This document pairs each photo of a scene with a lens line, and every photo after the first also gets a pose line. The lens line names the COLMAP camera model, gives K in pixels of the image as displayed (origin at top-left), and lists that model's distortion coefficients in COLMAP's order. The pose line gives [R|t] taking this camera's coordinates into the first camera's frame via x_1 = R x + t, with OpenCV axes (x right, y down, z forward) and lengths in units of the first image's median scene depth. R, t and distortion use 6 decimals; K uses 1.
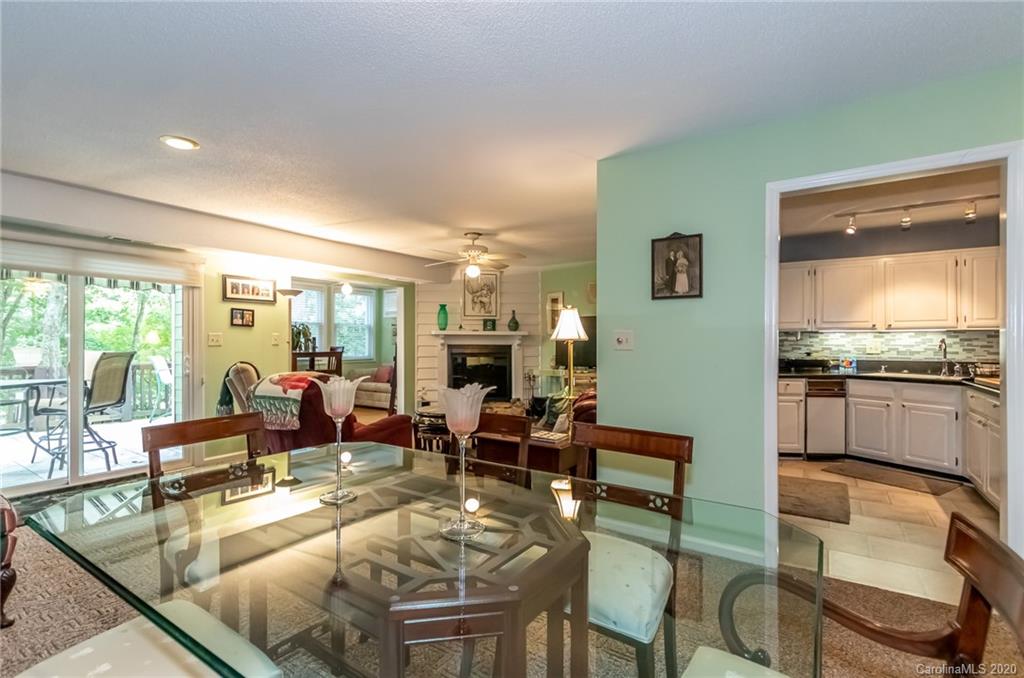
lens RADIAL K [[478.4, 0, 515.3], [0, 478.4, 346.3], [0, 0, 1]] dist [-0.001188, 0.000096]
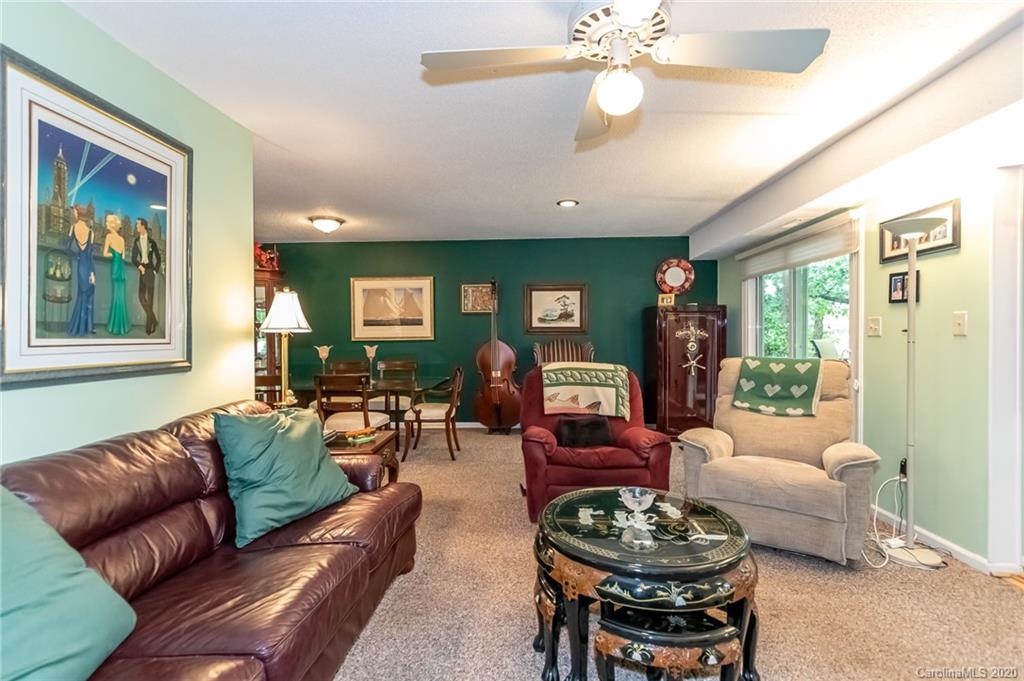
lens RADIAL K [[478.4, 0, 506.7], [0, 478.4, 333.4], [0, 0, 1]] dist [-0.001188, 0.000096]
pose [[-0.866063, 0.001614, -0.499933, 0.090760], [0.000647, 0.999998, 0.002108, -0.004359], [0.499935, 0.001502, -0.866061, 0.883076]]
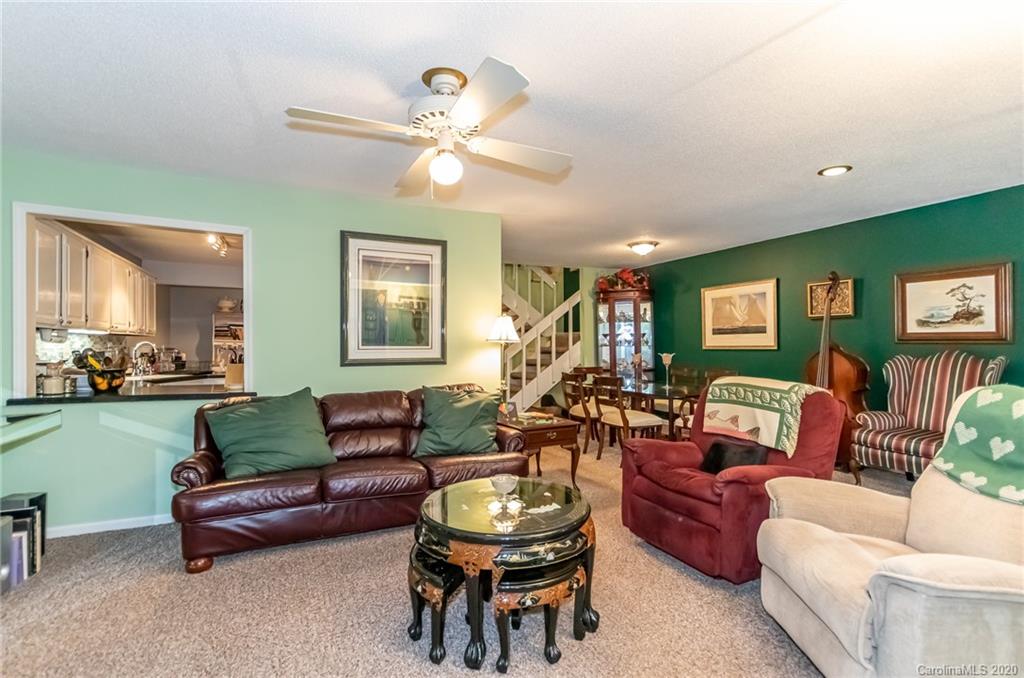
lens RADIAL K [[478.4, 0, 505.2], [0, 478.4, 338.5], [0, 0, 1]] dist [-0.001188, 0.000096]
pose [[-0.852864, 0.007496, 0.522079, -0.249533], [0.005140, 0.999969, -0.005962, -0.005845], [-0.522107, -0.002401, -0.852876, 0.954373]]
